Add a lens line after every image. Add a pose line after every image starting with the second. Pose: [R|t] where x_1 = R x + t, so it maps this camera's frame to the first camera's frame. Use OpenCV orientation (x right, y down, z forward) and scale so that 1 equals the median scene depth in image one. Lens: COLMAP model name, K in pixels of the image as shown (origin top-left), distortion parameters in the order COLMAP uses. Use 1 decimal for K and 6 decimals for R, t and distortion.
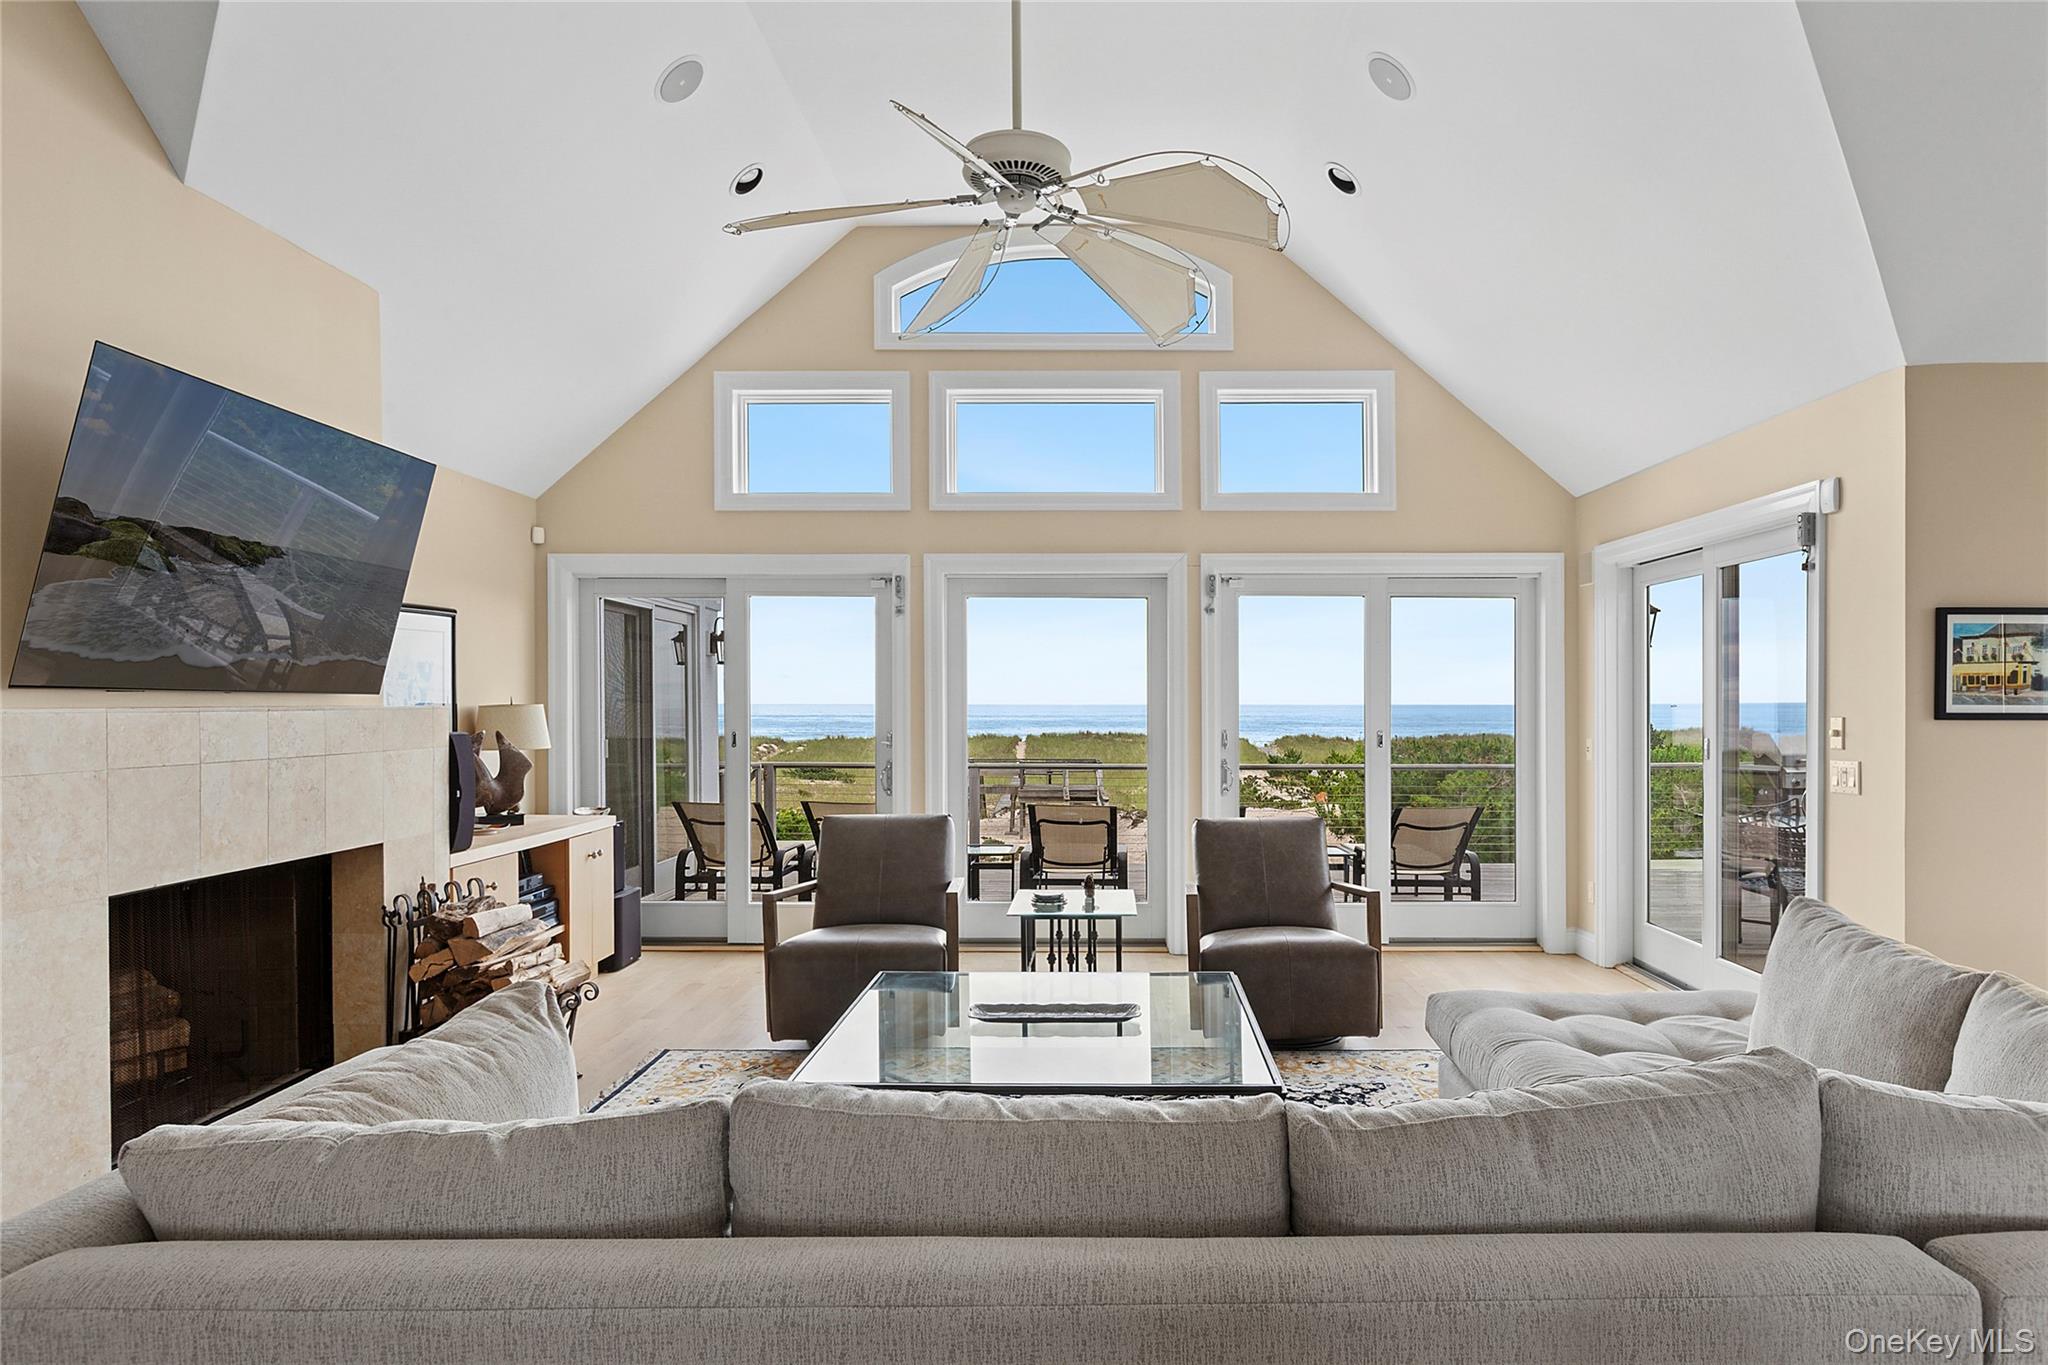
lens RADIAL K [[1247.6, 0, 1021.1], [0, 1247.6, 696.6], [0, 0, 1]] dist [-0.003420, -0.000129]
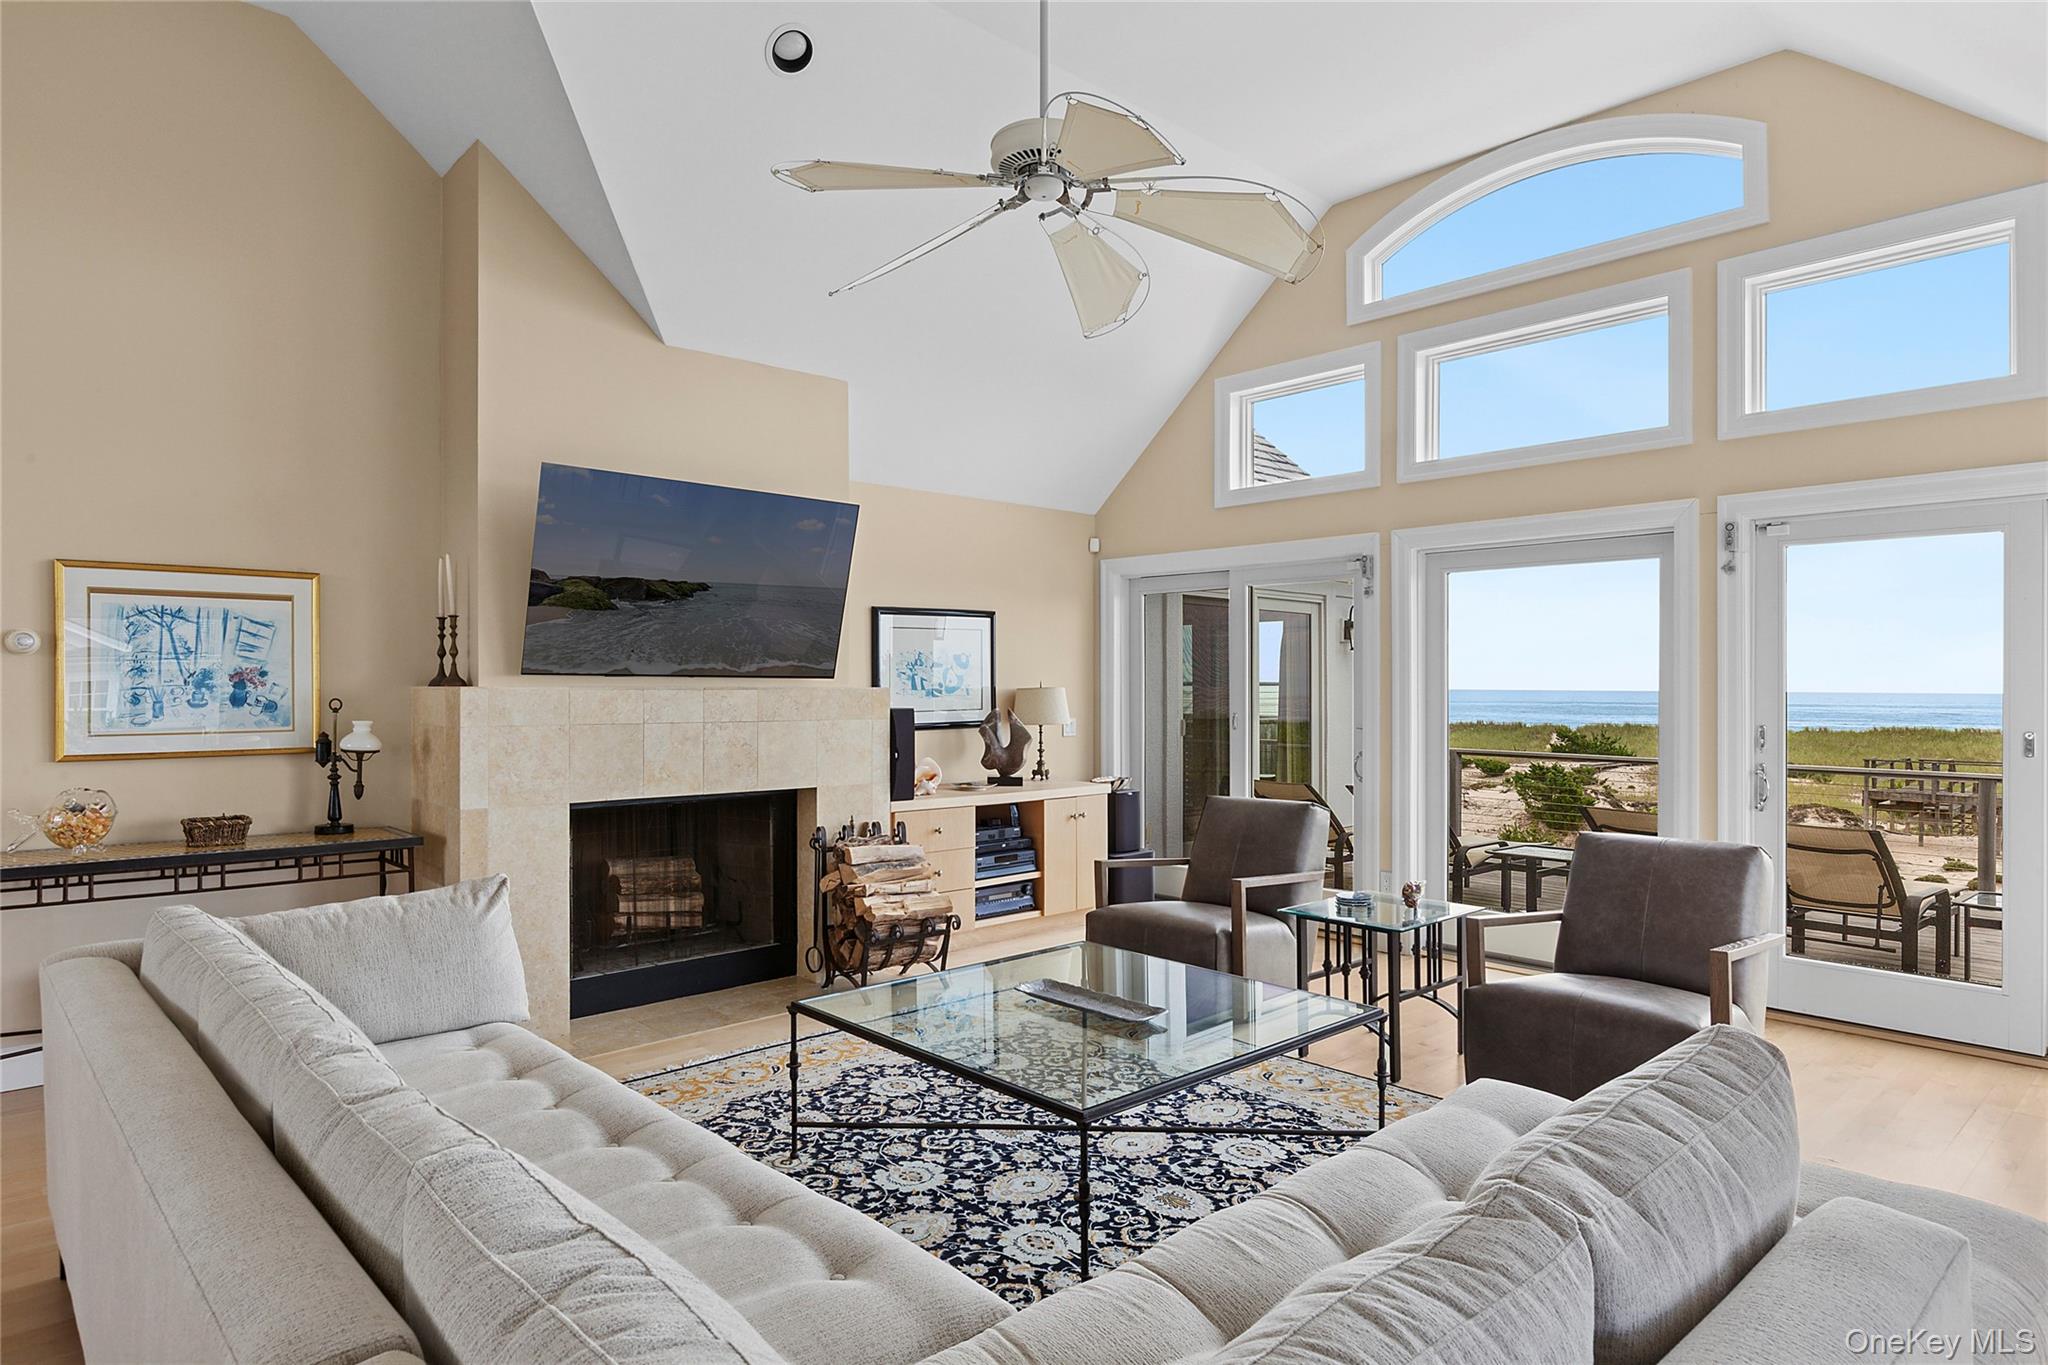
lens RADIAL K [[1163.9, 0, 1024.0], [0, 1163.9, 682.5], [0, 0, 1]] dist [-0.001371, 0.000000]
pose [[0.685063, 0.000063, -0.728484, 0.537883], [-0.000791, 0.999999, -0.000657, 0.002907], [0.728484, 0.001026, 0.685062, 0.274428]]
